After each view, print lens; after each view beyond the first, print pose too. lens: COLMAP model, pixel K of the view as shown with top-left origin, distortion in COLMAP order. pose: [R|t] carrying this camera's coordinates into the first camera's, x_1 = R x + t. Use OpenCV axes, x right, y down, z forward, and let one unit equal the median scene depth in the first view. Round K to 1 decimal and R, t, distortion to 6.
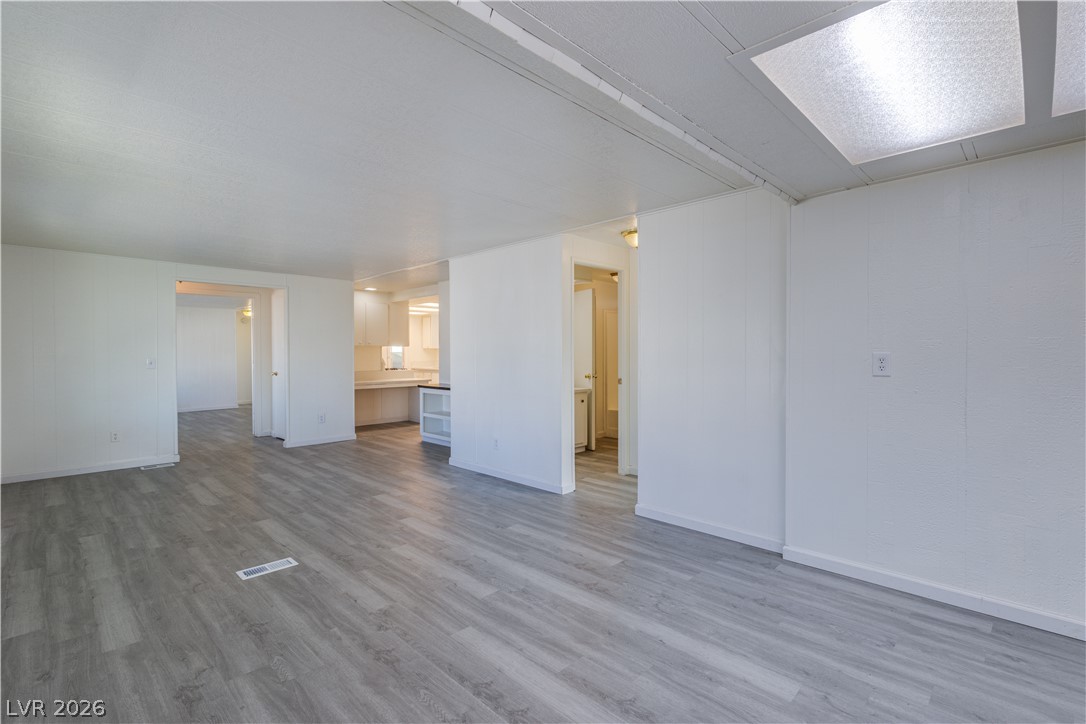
lens RADIAL K [[502.2, 0, 543.2], [0, 502.2, 360.2], [0, 0, 1]] dist [0.000284, -0.000220]
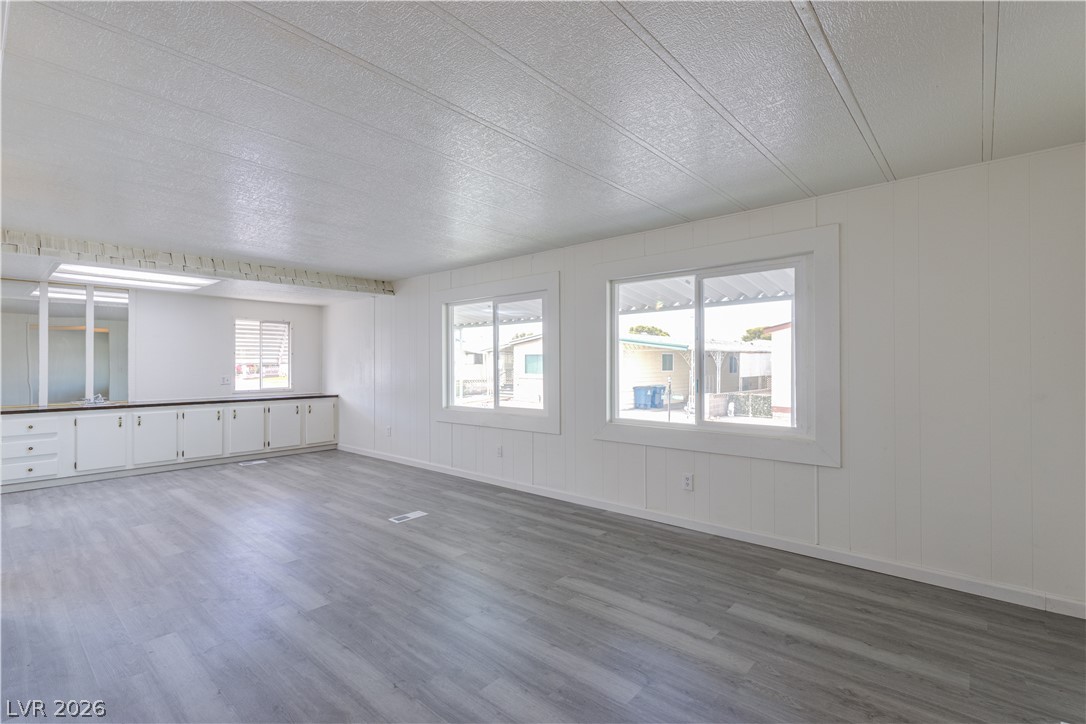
lens RADIAL K [[502.2, 0, 542.7], [0, 502.2, 362.5], [0, 0, 1]] dist [0.000284, -0.000220]
pose [[-0.998273, 0.004055, -0.058612, -0.722002], [0.003673, 0.999971, 0.006620, -0.022126], [0.058637, 0.006393, -0.998259, 2.077849]]
